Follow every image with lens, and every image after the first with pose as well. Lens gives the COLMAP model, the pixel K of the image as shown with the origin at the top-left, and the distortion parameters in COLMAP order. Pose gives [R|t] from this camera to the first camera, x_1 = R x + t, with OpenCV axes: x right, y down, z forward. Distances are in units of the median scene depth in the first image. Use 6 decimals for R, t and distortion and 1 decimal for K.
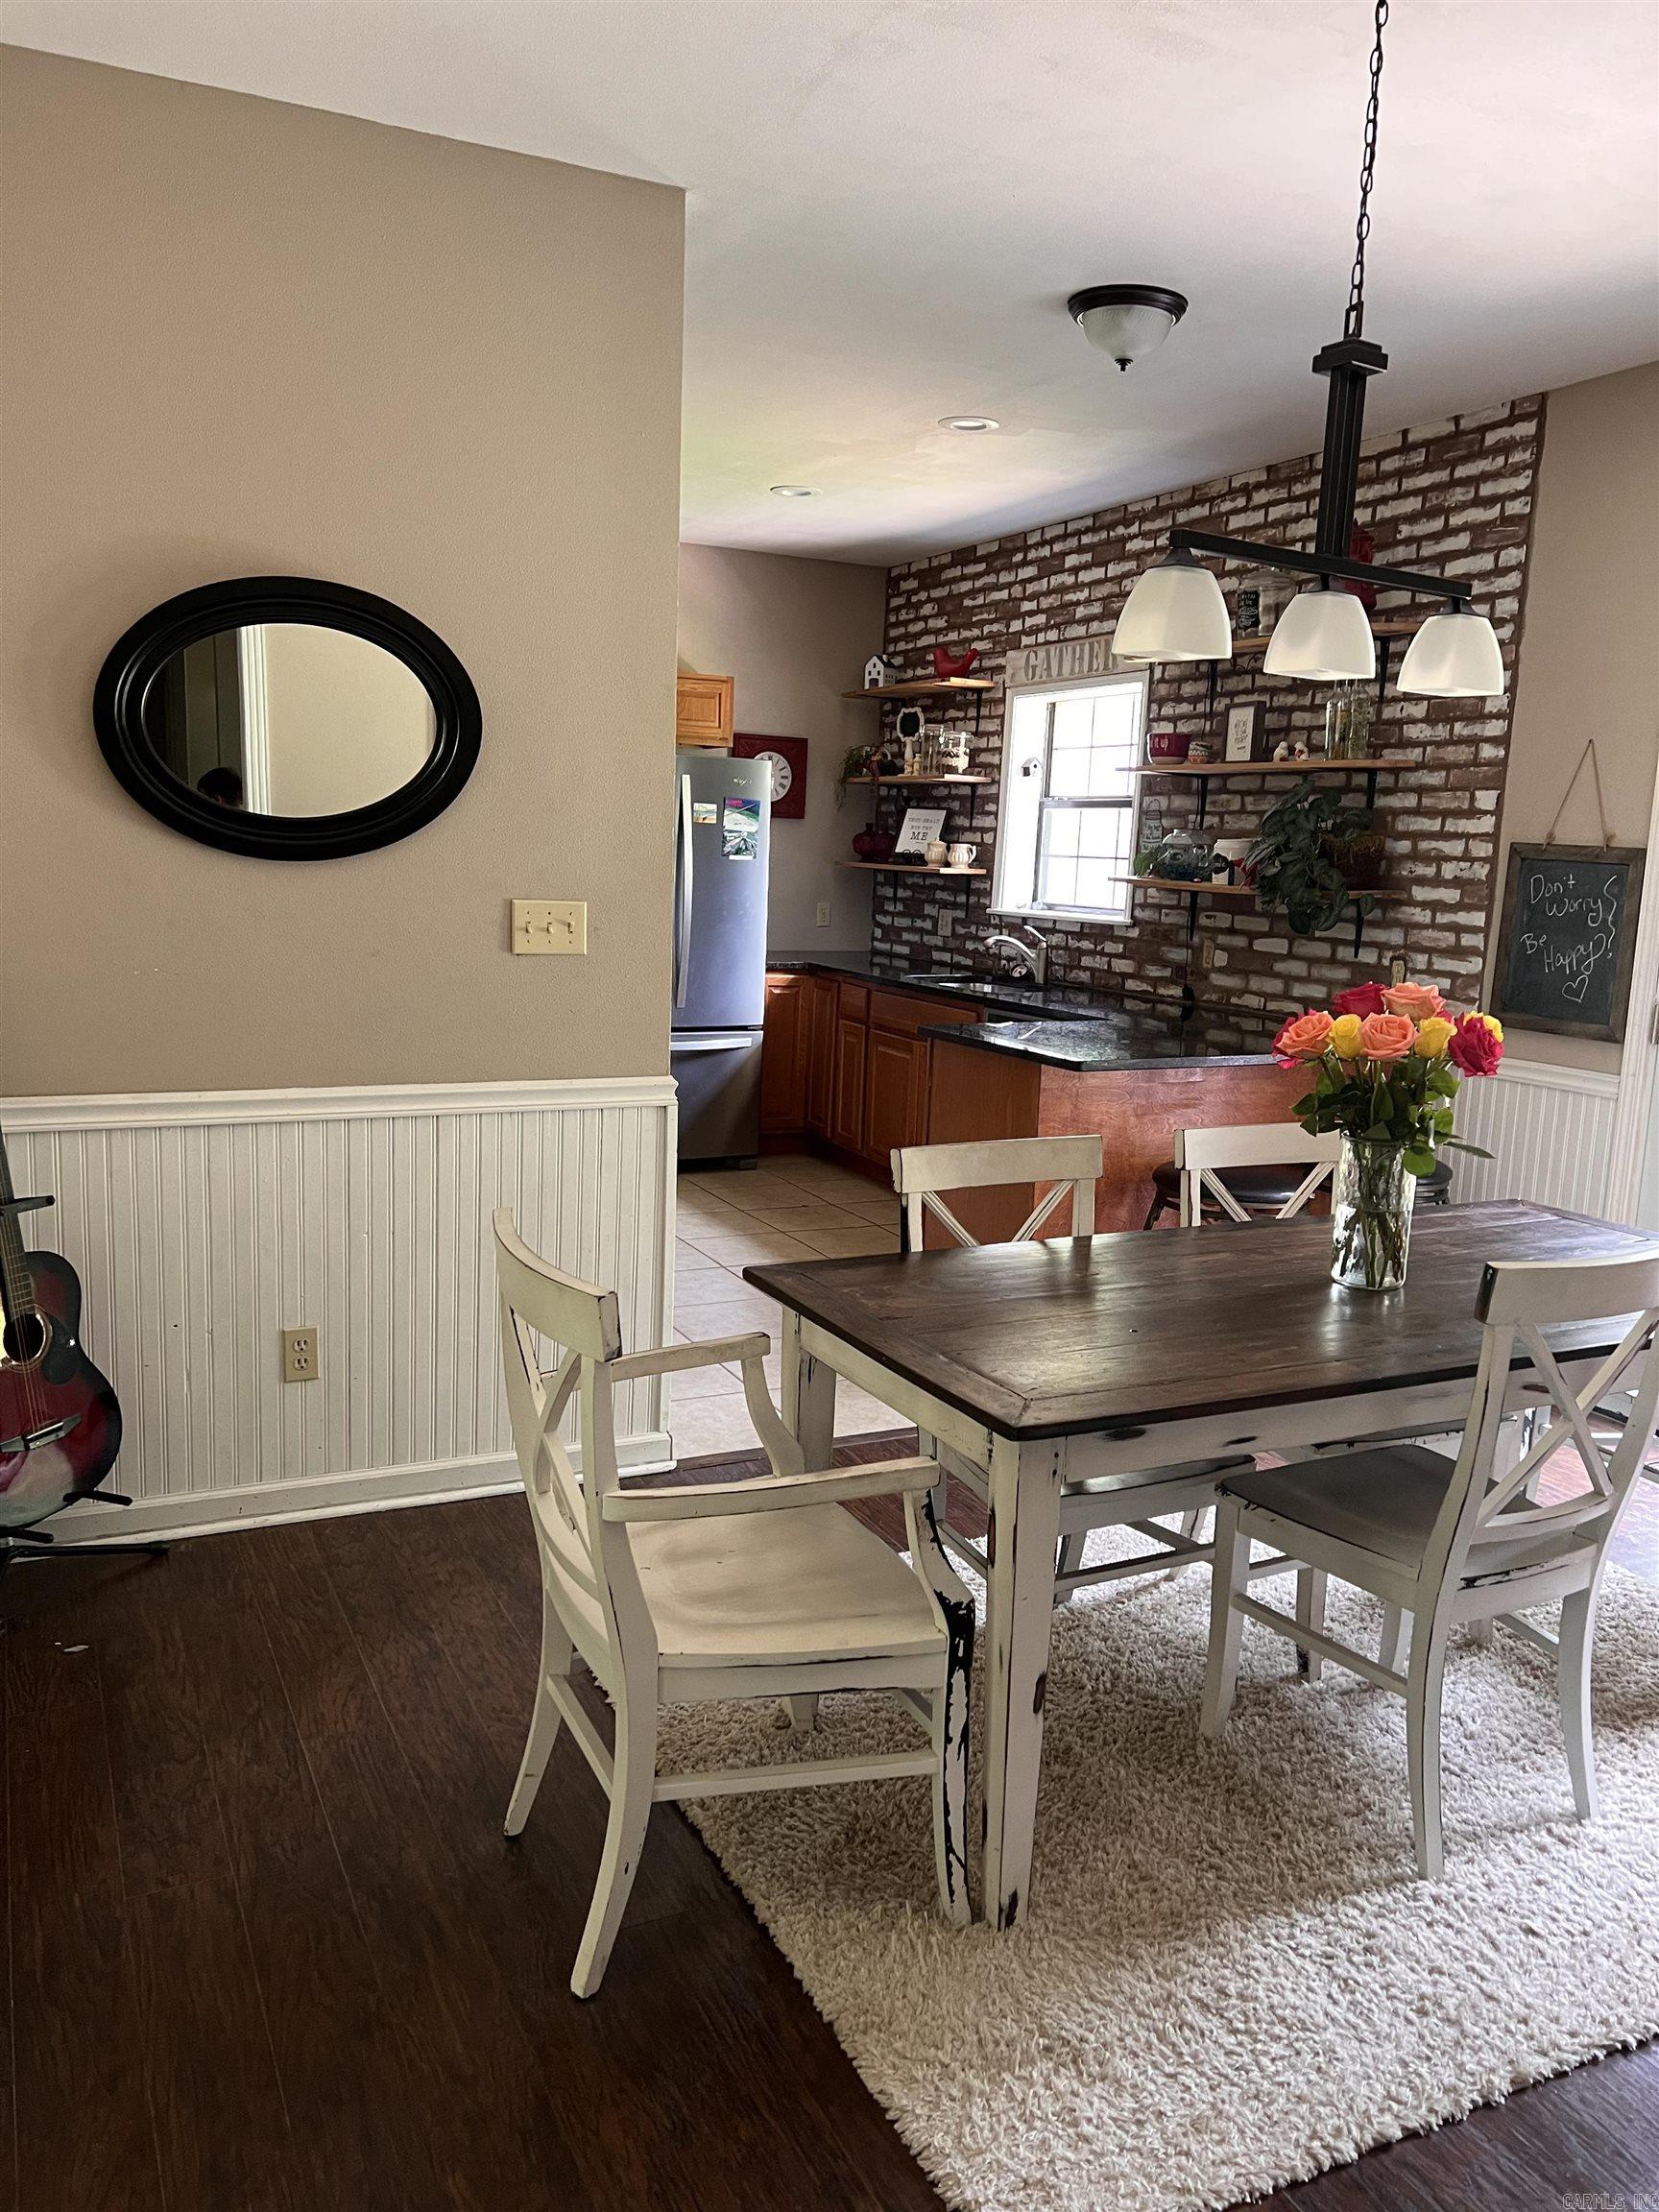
lens RADIAL K [[1681.4, 0, 829.3], [0, 1681.4, 1116.2], [0, 0, 1]] dist [0.131572, -0.293571]
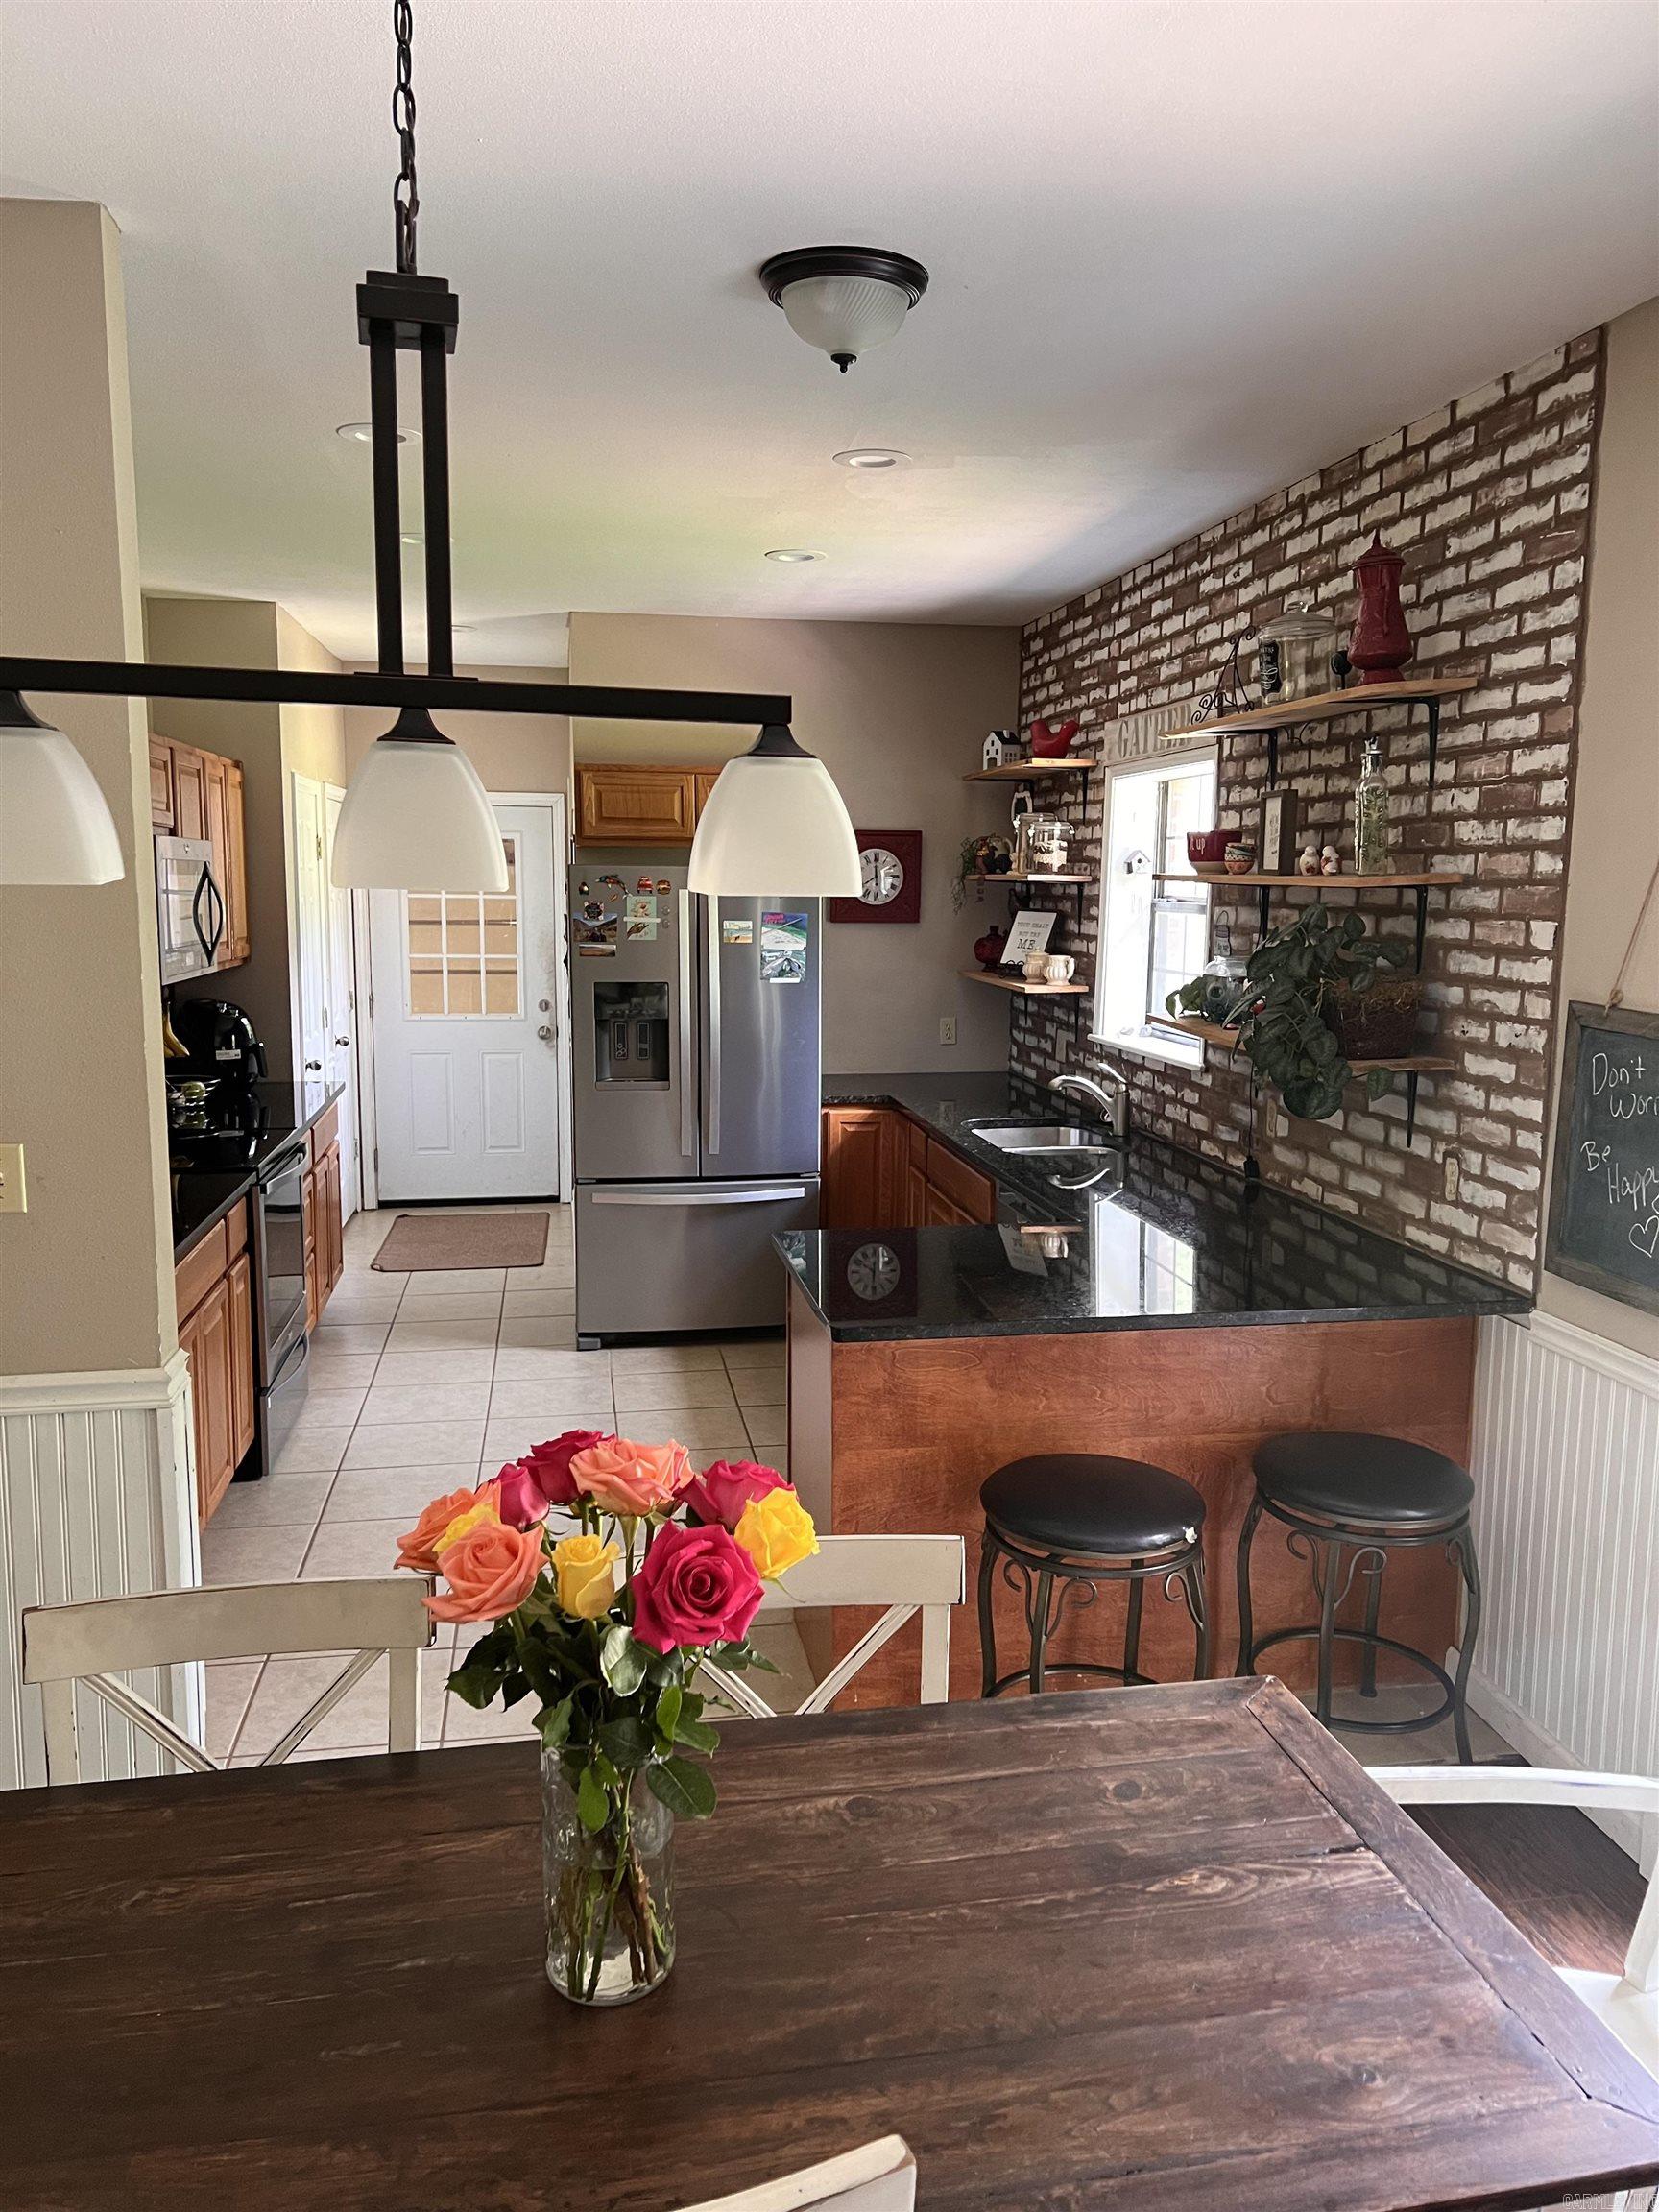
lens RADIAL K [[1668.5, 0, 829.5], [0, 1668.5, 1106.0], [0, 0, 1]] dist [0.148457, -0.303689]
pose [[0.957750, 0.005902, -0.287542, 0.228219], [-0.014493, 0.999510, -0.027757, -0.070616], [0.287238, 0.030751, 0.957366, 0.208236]]
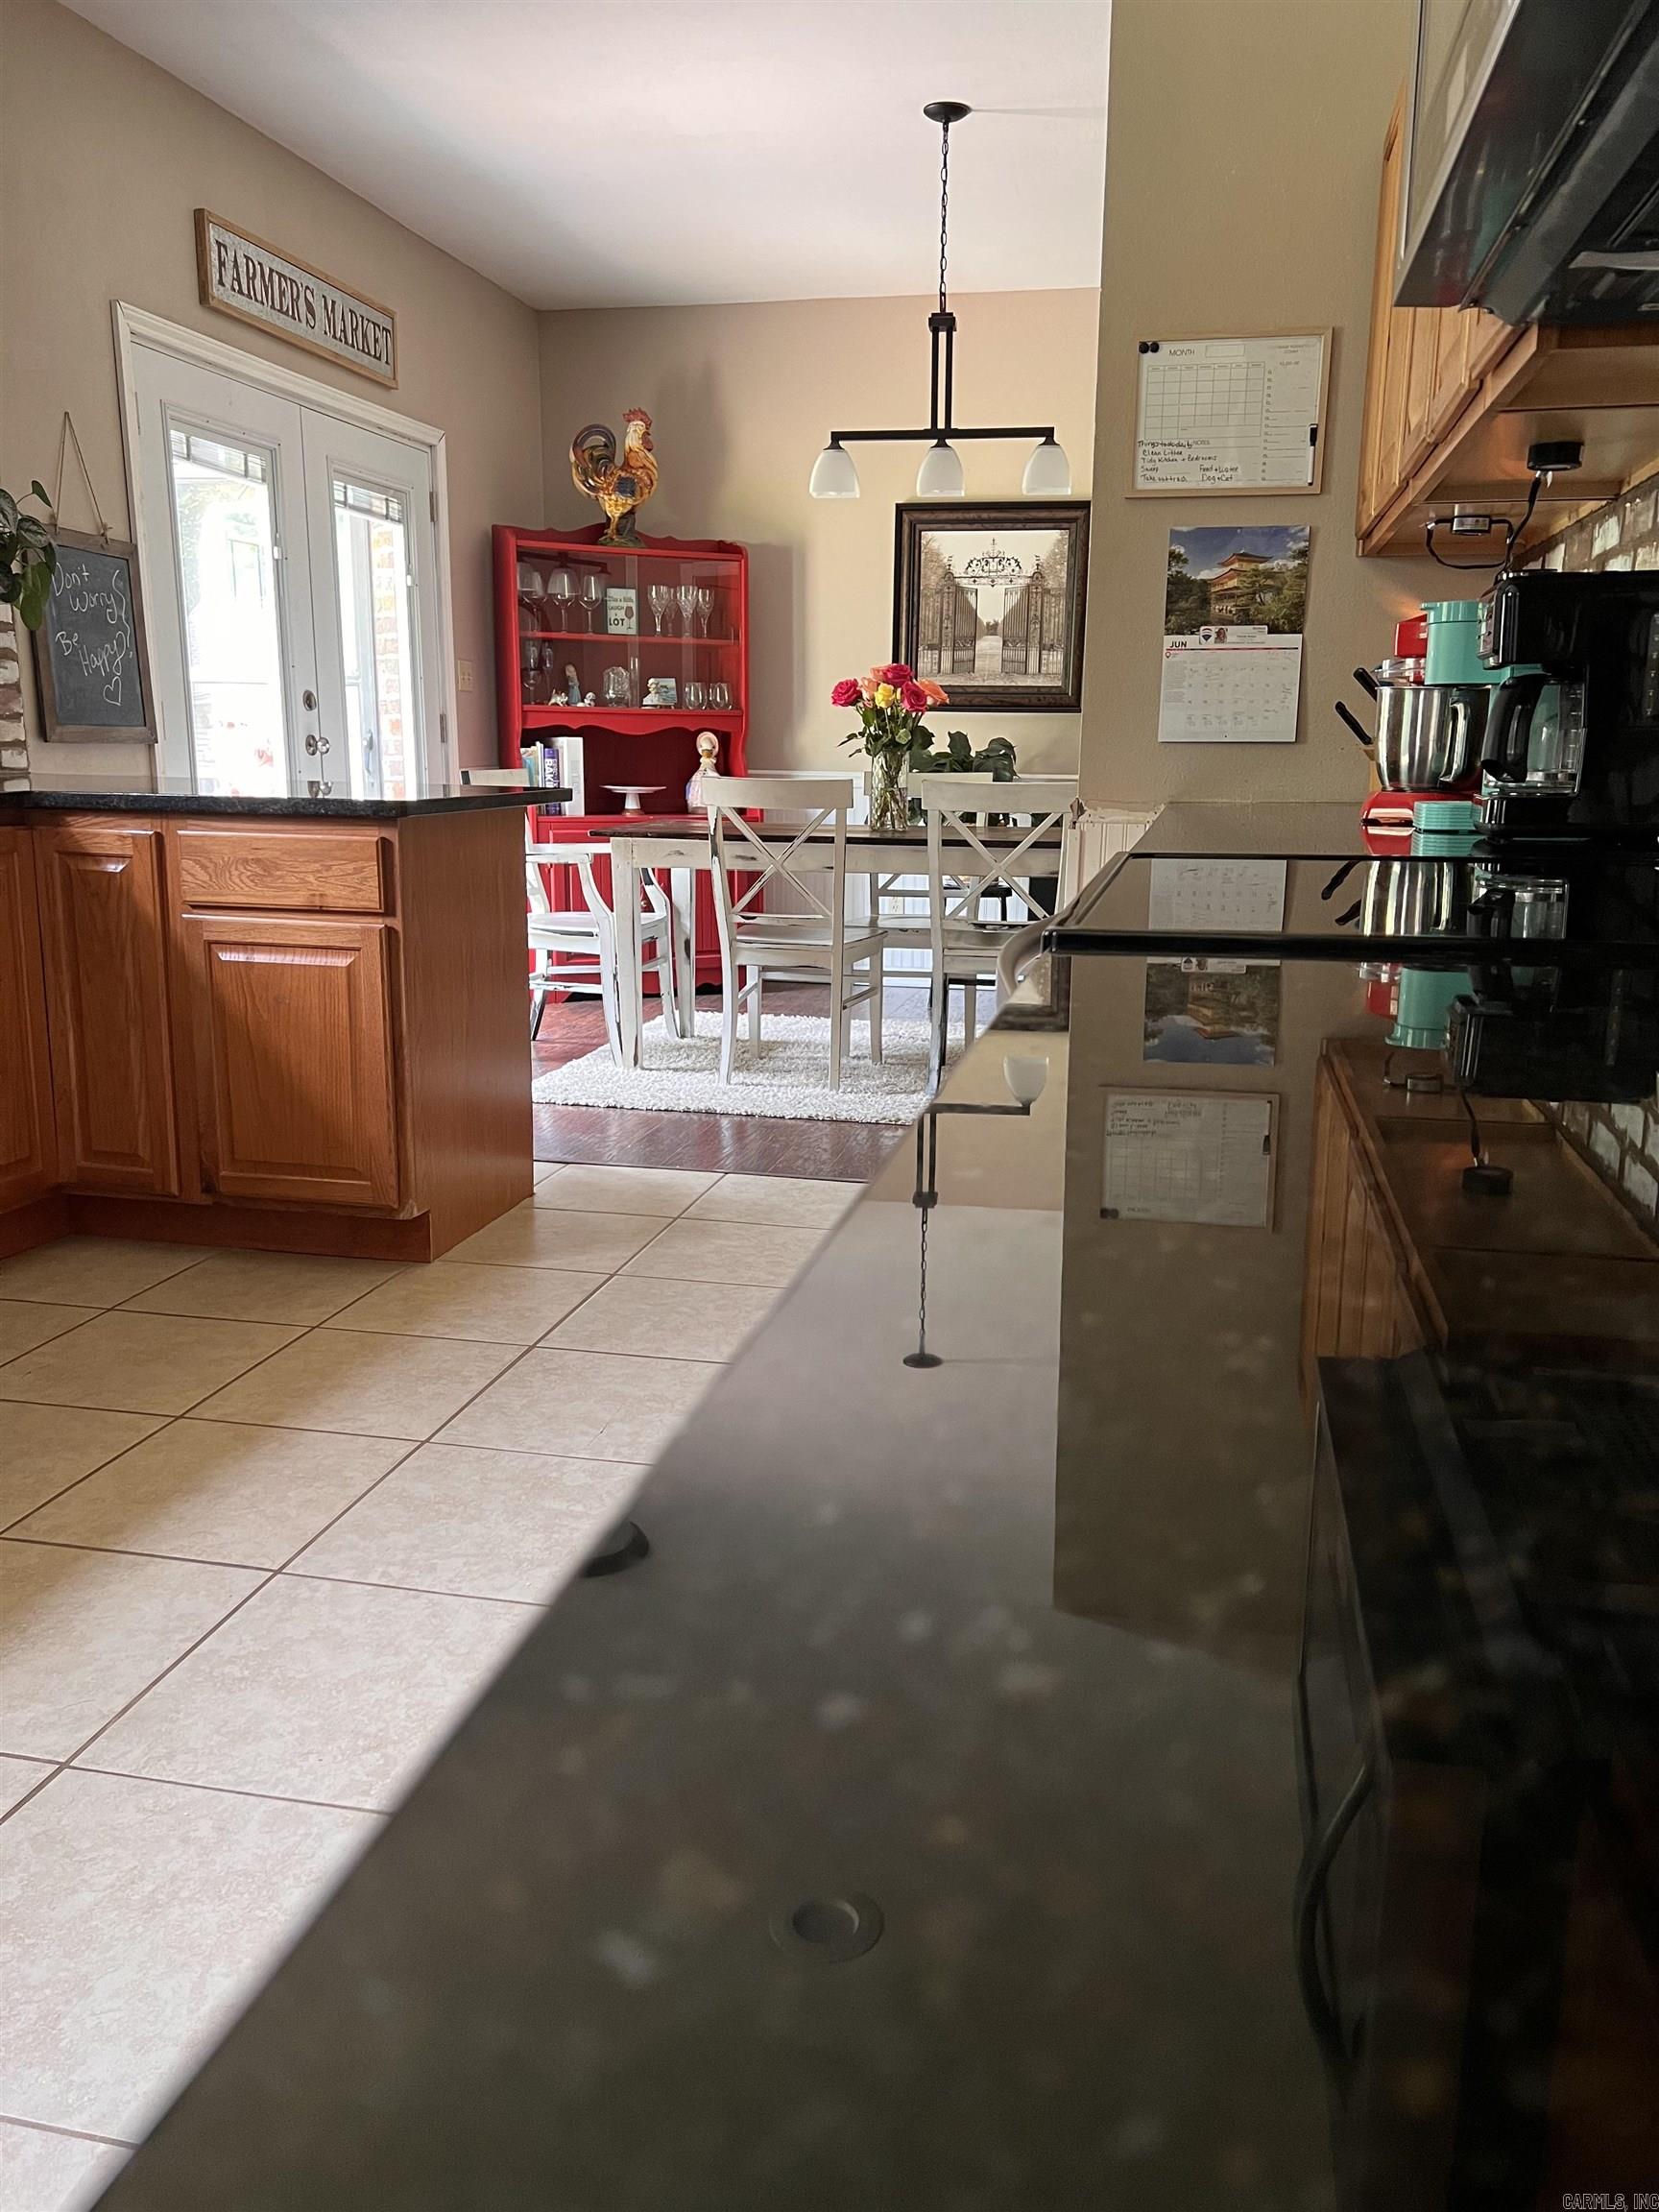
lens RADIAL K [[1673.6, 0, 787.0], [0, 1673.6, 1115.8], [0, 0, 1]] dist [0.031934, -0.048378]
pose [[-0.770365, -0.177662, 0.612352, -0.325274], [0.070889, 0.930576, 0.359170, -0.114857], [-0.633651, 0.320101, -0.704289, 1.044473]]
